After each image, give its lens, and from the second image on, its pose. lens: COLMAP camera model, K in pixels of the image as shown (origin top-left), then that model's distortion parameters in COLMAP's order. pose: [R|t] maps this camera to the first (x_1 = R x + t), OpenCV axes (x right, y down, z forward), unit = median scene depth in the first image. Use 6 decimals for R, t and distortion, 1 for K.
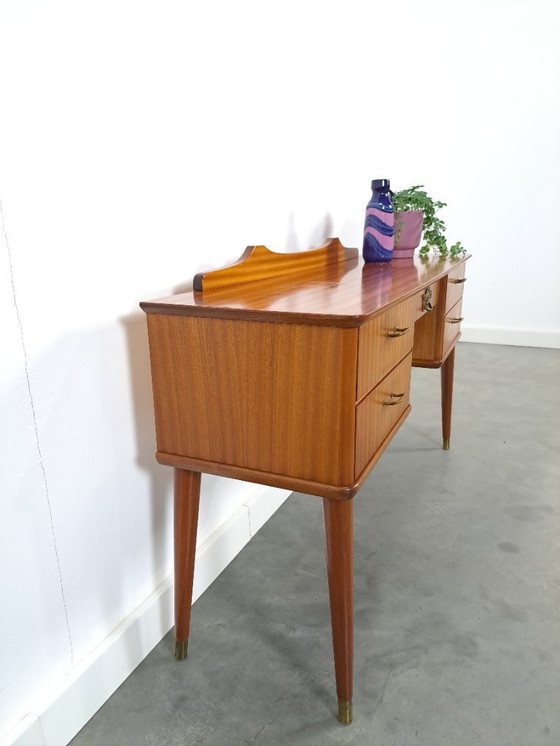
lens RADIAL K [[540.5, 0, 284.0], [0, 540.5, 381.3], [0, 0, 1]] dist [0.048802, -0.040310]
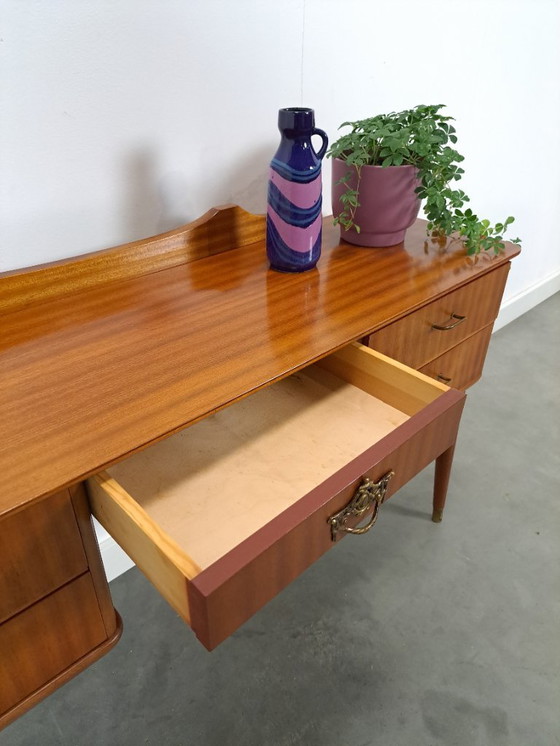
lens RADIAL K [[540.5, 0, 288.9], [0, 540.5, 375.2], [0, 0, 1]] dist [0.048802, -0.040310]
pose [[0.928536, 0.228582, -0.292527, 0.439454], [-0.136891, 0.943253, 0.302548, -0.342554], [0.345084, -0.240882, 0.907135, 0.570903]]
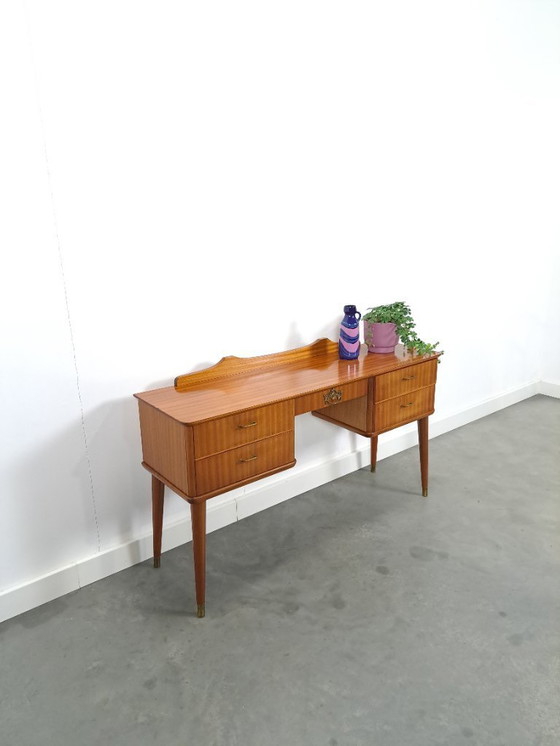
lens RADIAL K [[542.2, 0, 286.6], [0, 542.2, 371.7], [0, 0, 1]] dist [0.077261, -0.070190]
pose [[0.893098, 0.130593, -0.430490, 0.808138], [-0.130066, 0.991027, 0.030801, -0.252404], [0.430650, 0.028484, 0.902069, -0.484899]]
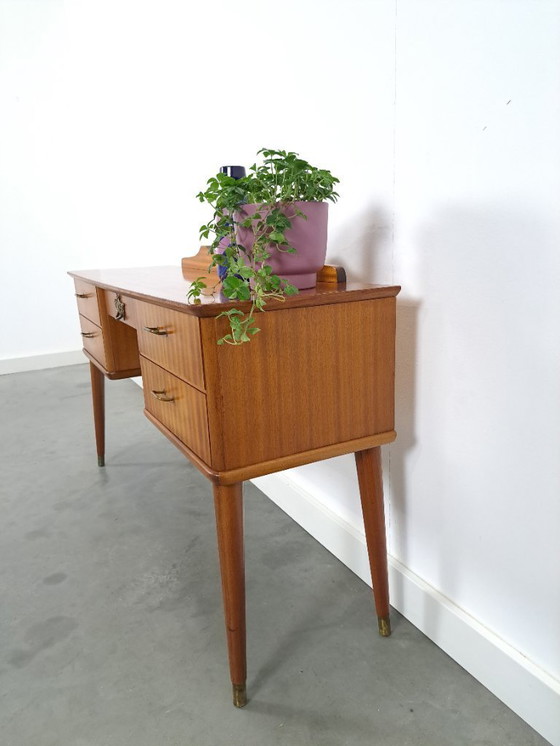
lens RADIAL K [[540.5, 0, 281.7], [0, 540.5, 379.2], [0, 0, 1]] dist [0.048802, -0.040310]
pose [[-0.604931, 0.240343, -0.759140, 0.880486], [-0.180665, 0.887071, 0.424811, -0.516436], [0.775512, 0.394132, -0.493195, 1.777554]]
